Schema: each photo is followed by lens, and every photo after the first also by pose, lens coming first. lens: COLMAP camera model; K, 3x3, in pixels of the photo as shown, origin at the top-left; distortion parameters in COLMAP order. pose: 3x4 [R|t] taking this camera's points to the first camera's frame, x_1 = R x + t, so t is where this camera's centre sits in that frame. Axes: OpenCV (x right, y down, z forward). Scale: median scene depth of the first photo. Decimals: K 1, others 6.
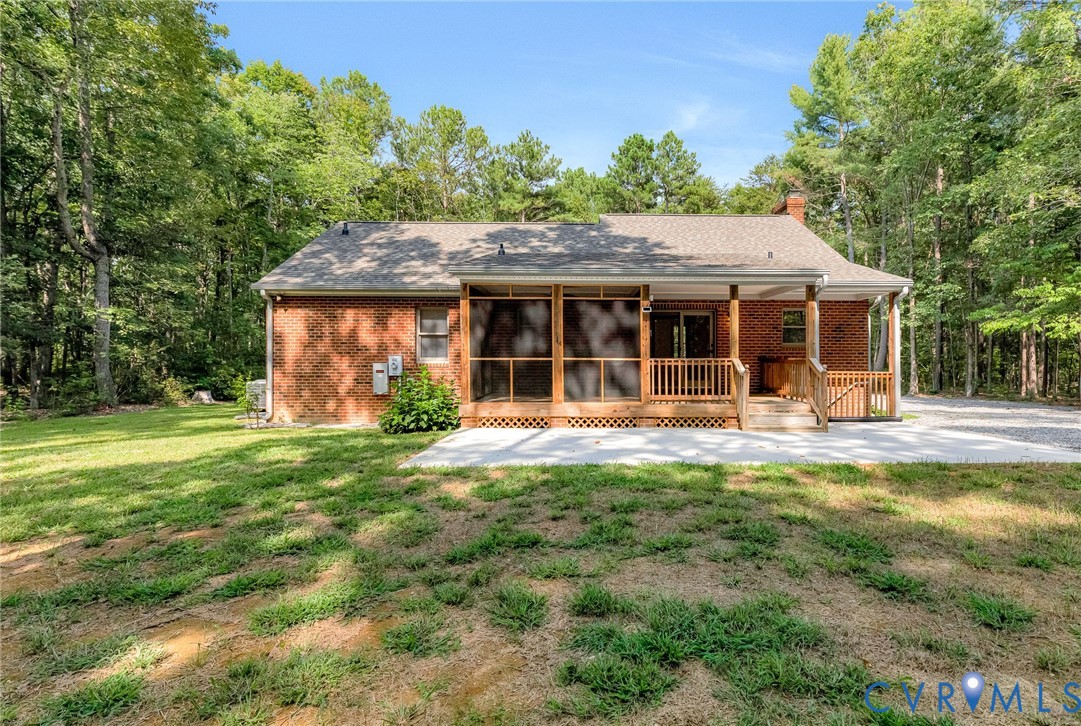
lens RADIAL K [[545.2, 0, 540.2], [0, 545.2, 379.5], [0, 0, 1]] dist [0.001703, 0.000490]
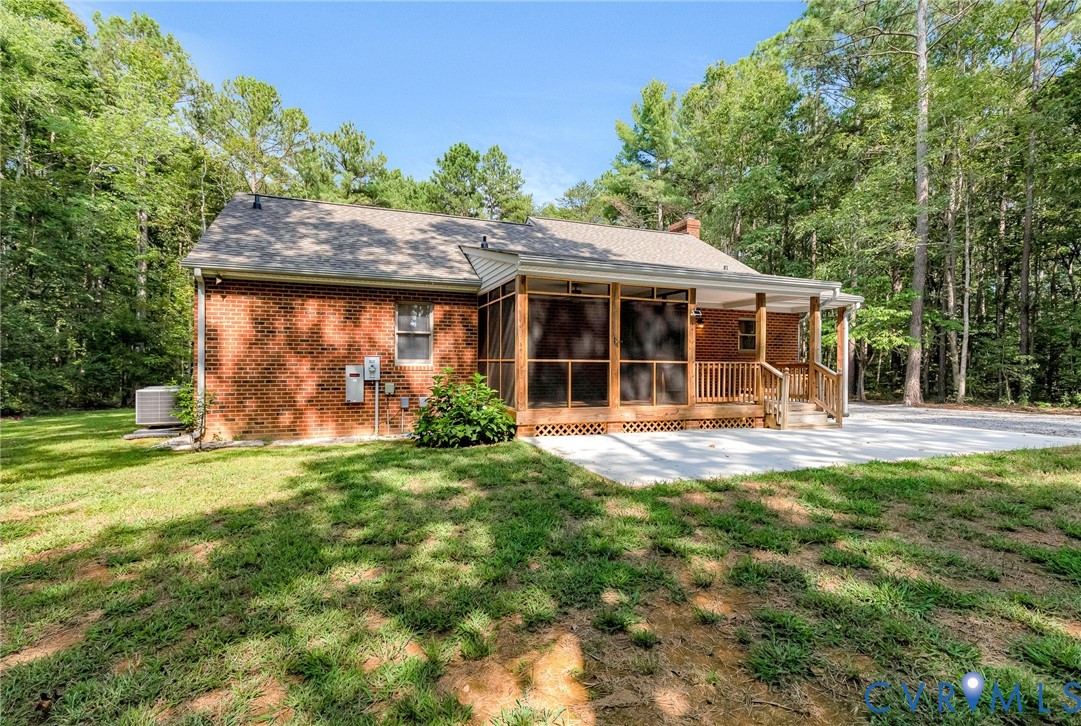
lens RADIAL K [[531.4, 0, 542.7], [0, 531.4, 393.7], [0, 0, 1]] dist [0.001649, 0.000278]
pose [[0.936757, -0.013847, 0.349705, -0.308891], [0.008209, 0.999811, 0.017598, 0.001256], [-0.349883, -0.013614, 0.936694, 0.128648]]
